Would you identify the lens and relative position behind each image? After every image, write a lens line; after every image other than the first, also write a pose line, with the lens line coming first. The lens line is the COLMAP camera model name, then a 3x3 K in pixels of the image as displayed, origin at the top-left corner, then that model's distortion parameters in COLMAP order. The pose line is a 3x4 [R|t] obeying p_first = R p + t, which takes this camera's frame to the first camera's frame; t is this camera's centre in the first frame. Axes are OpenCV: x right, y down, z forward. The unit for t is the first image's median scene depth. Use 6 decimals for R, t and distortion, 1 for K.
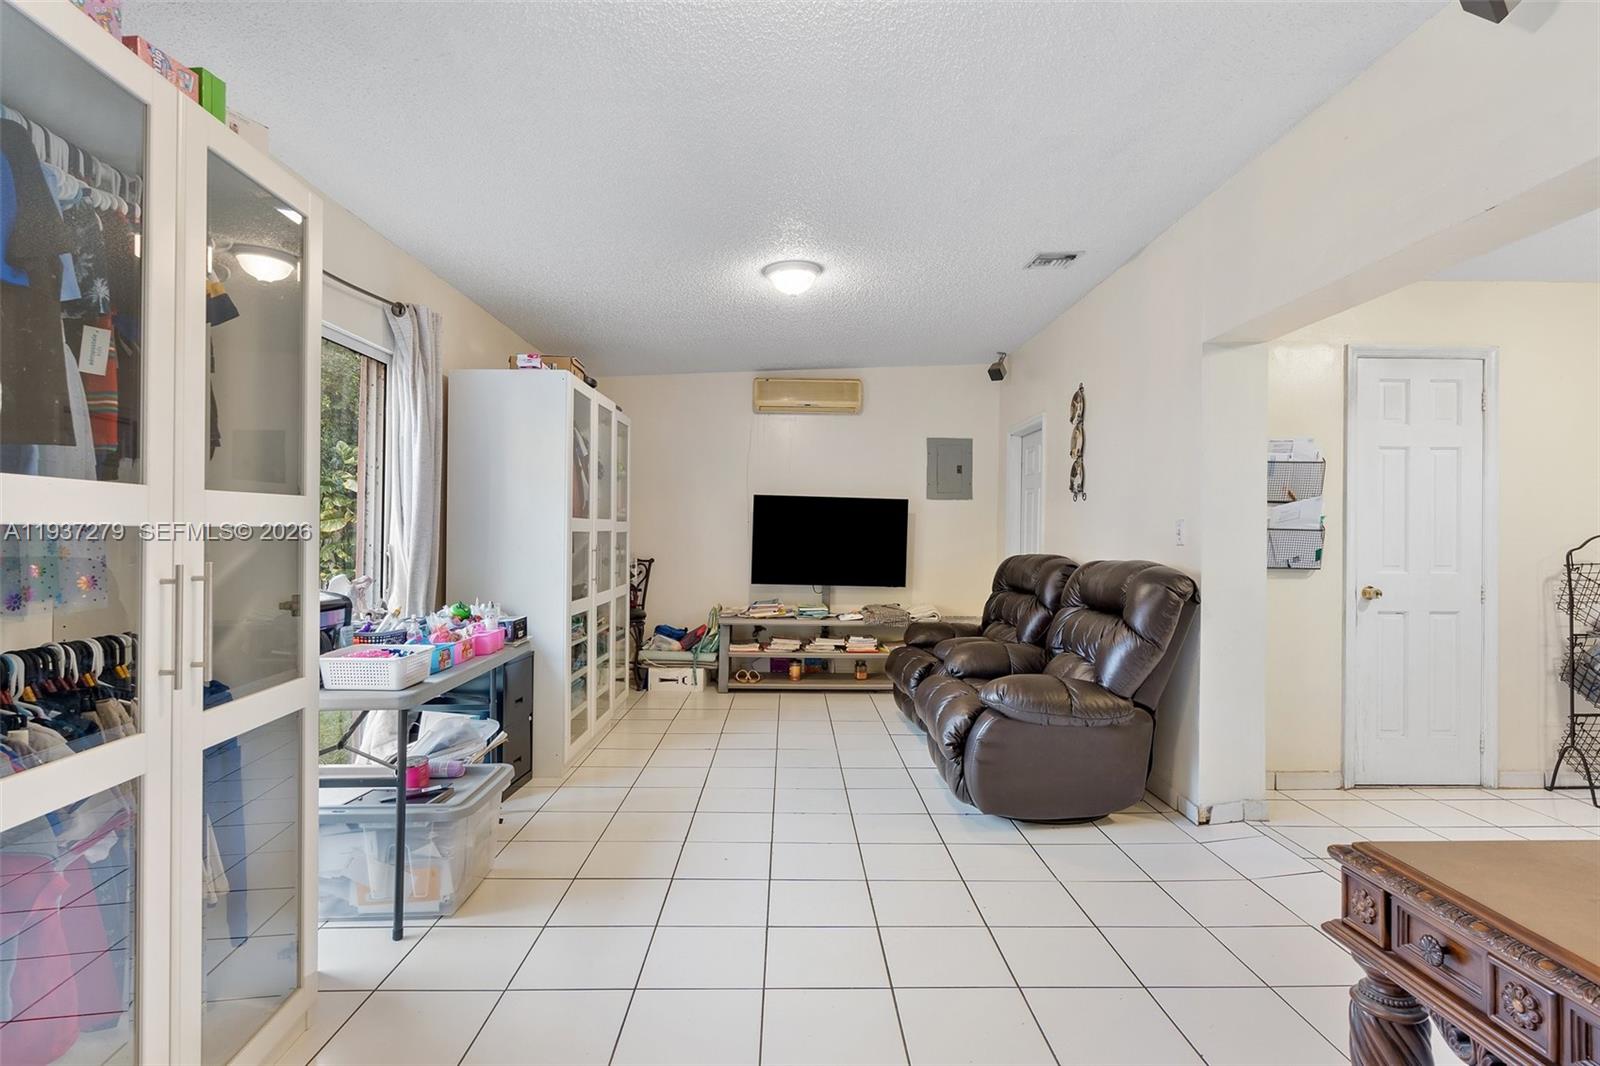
lens RADIAL K [[794.4, 0, 804.8], [0, 794.4, 526.8], [0, 0, 1]] dist [-0.011264, 0.004336]
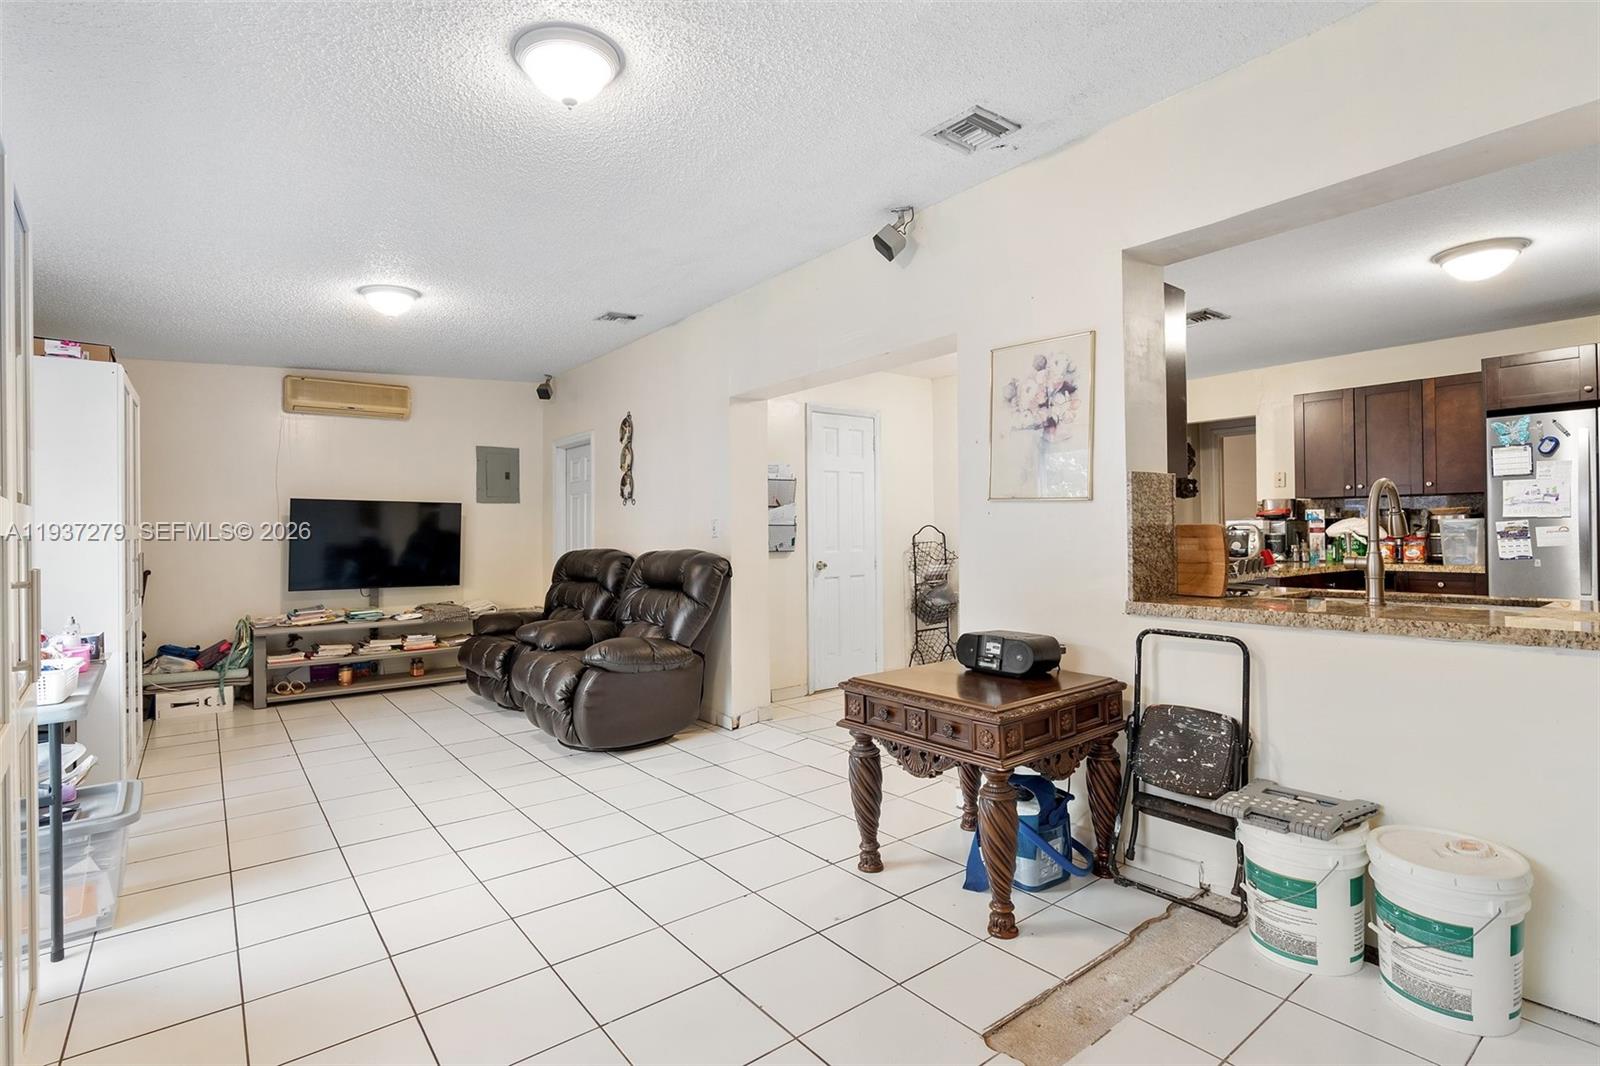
lens RADIAL K [[761.3, 0, 799.3], [0, 761.3, 533.0], [0, 0, 1]] dist [-0.004971, 0.001590]
pose [[0.807351, -0.021293, 0.589688, -0.194017], [0.016757, 0.999773, 0.013158, -0.000124], [-0.589834, -0.000742, 0.807524, -0.175764]]
